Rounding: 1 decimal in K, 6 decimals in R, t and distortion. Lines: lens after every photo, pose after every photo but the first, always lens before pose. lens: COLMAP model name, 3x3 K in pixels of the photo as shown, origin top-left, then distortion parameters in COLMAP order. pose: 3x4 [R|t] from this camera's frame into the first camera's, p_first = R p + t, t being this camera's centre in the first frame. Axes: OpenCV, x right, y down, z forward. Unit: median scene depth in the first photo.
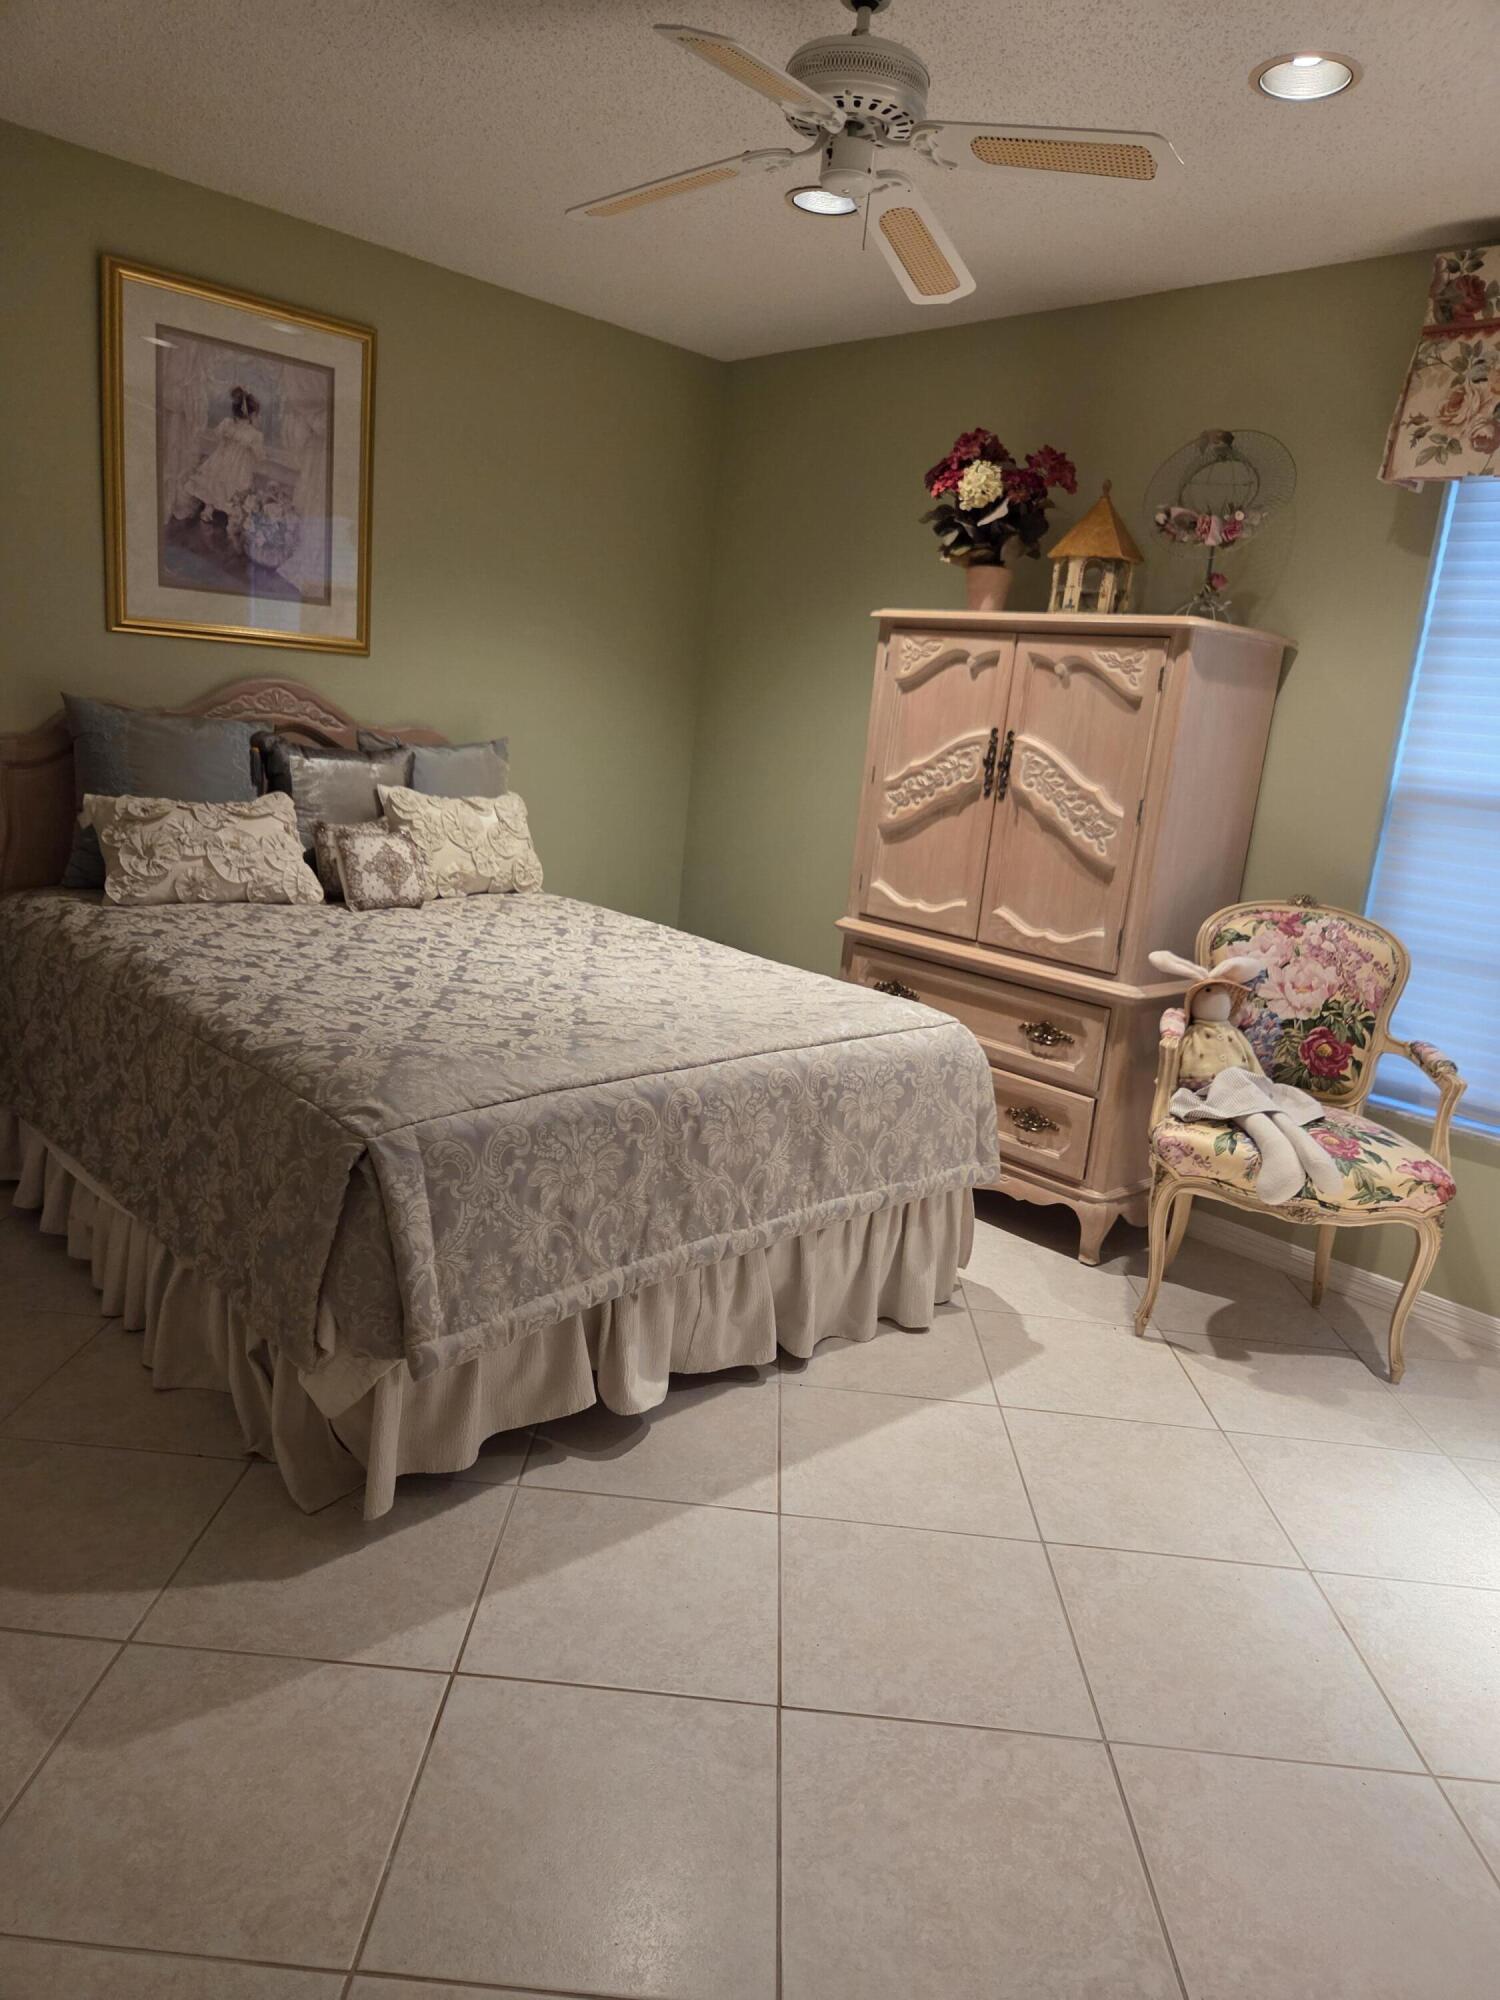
lens RADIAL K [[1337.3, 0, 756.9], [0, 1337.3, 978.1], [0, 0, 1]] dist [0.065528, -0.060986]
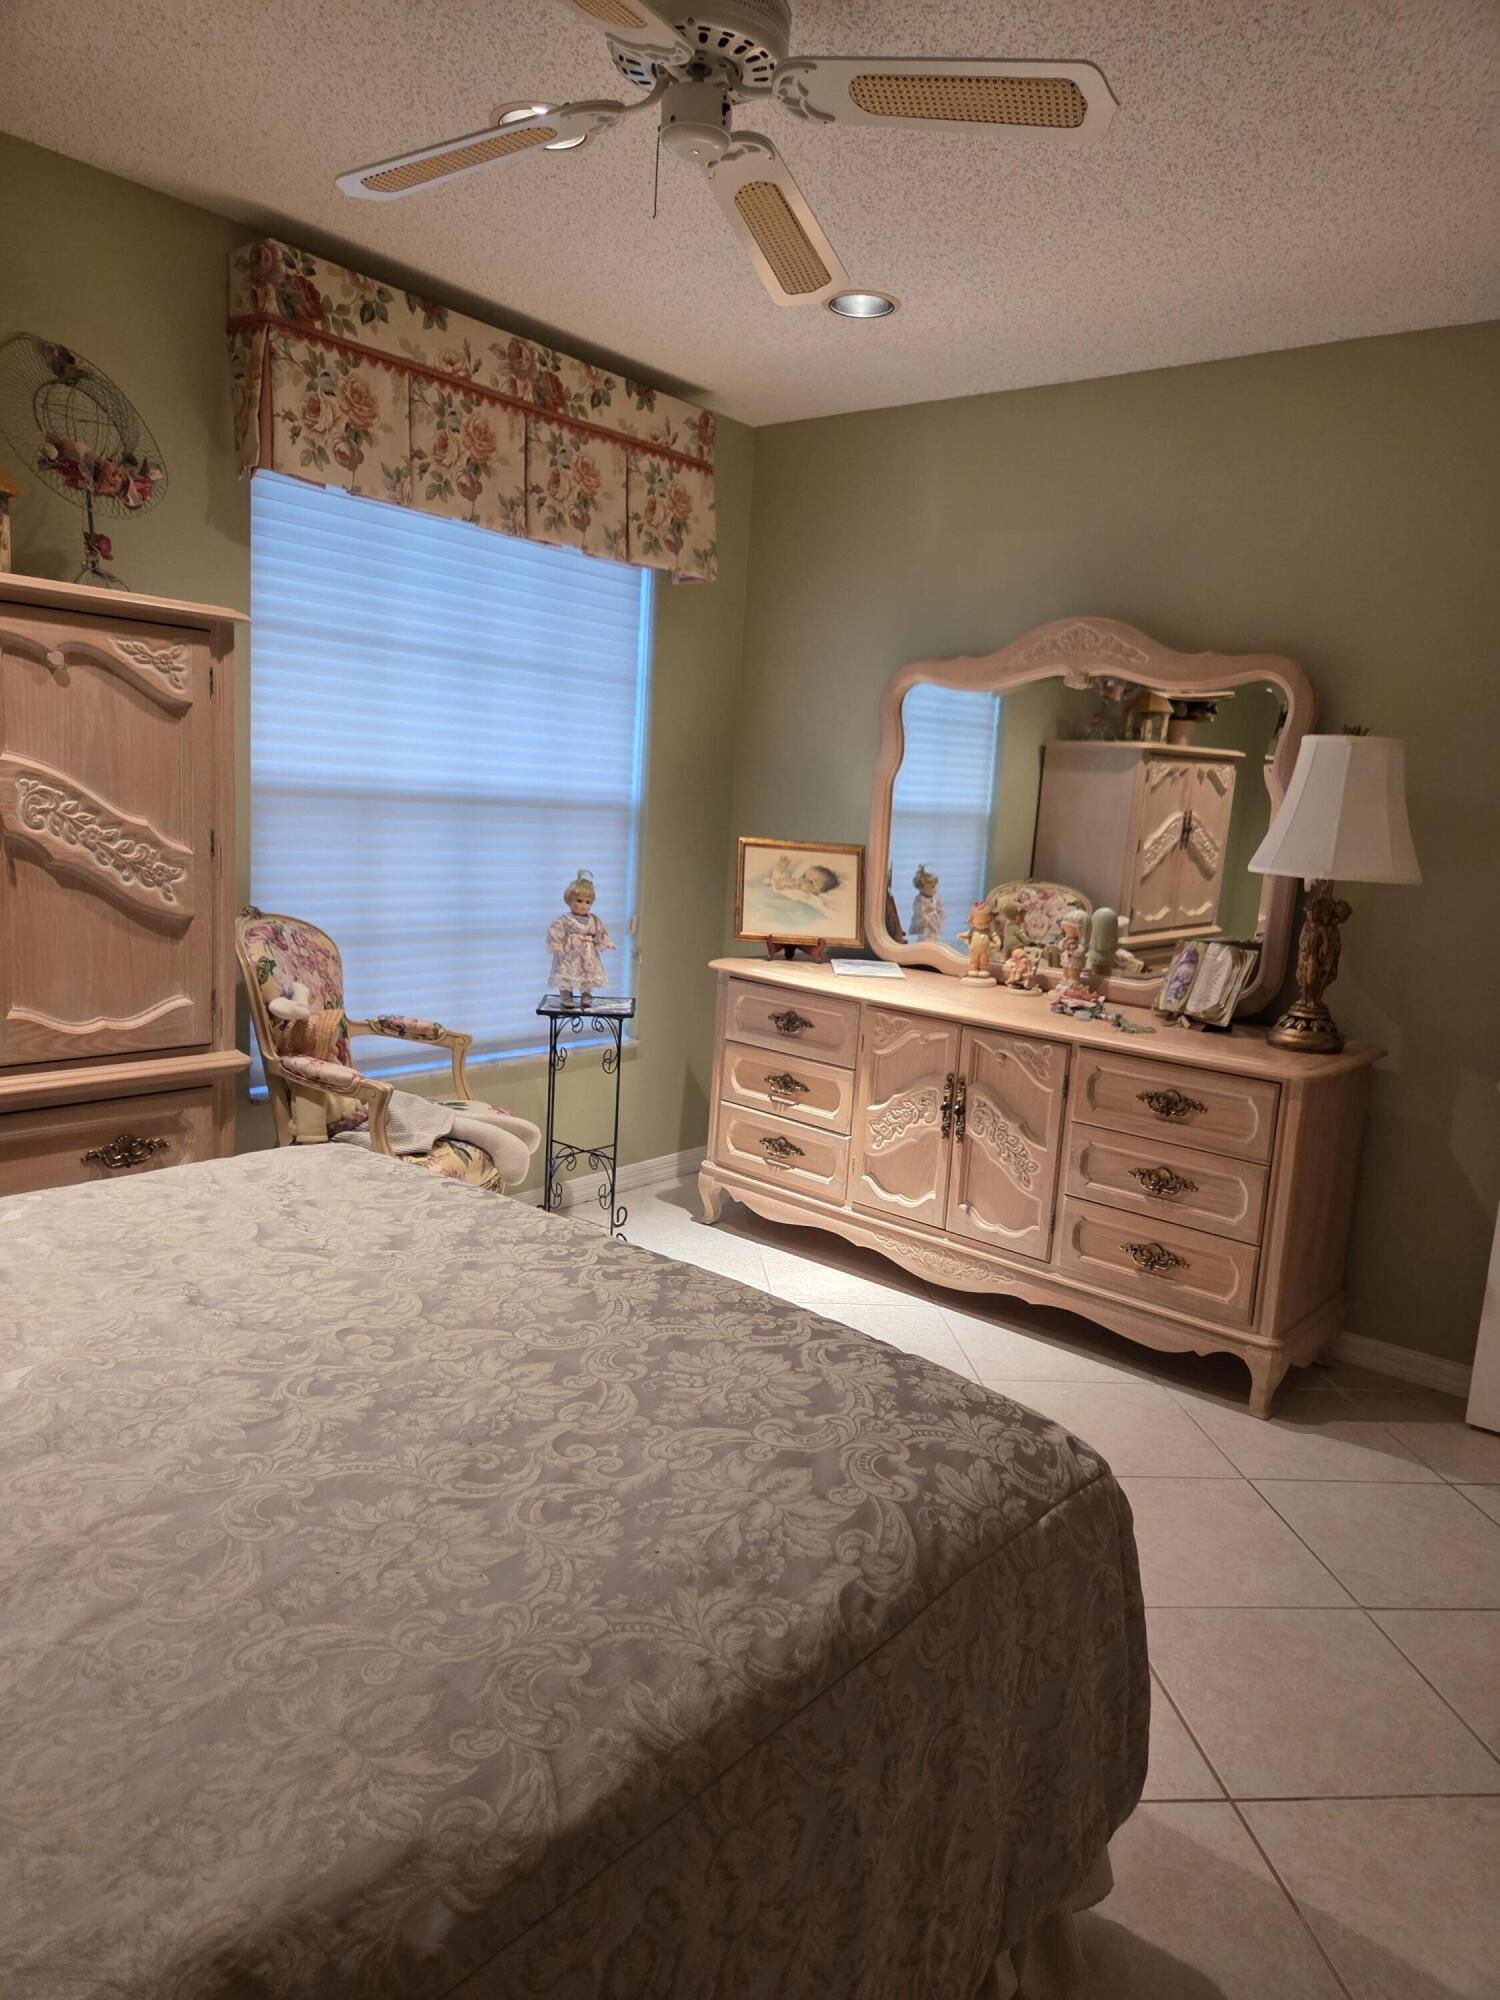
lens RADIAL K [[1359.6, 0, 750.0], [0, 1359.6, 1000.0], [0, 0, 1]] dist [0.025881, -0.000182]
pose [[-0.110004, -0.257696, 0.959944, -0.572829], [0.123111, 0.954835, 0.270433, -0.217466], [-0.986277, 0.147929, -0.073310, 0.751464]]
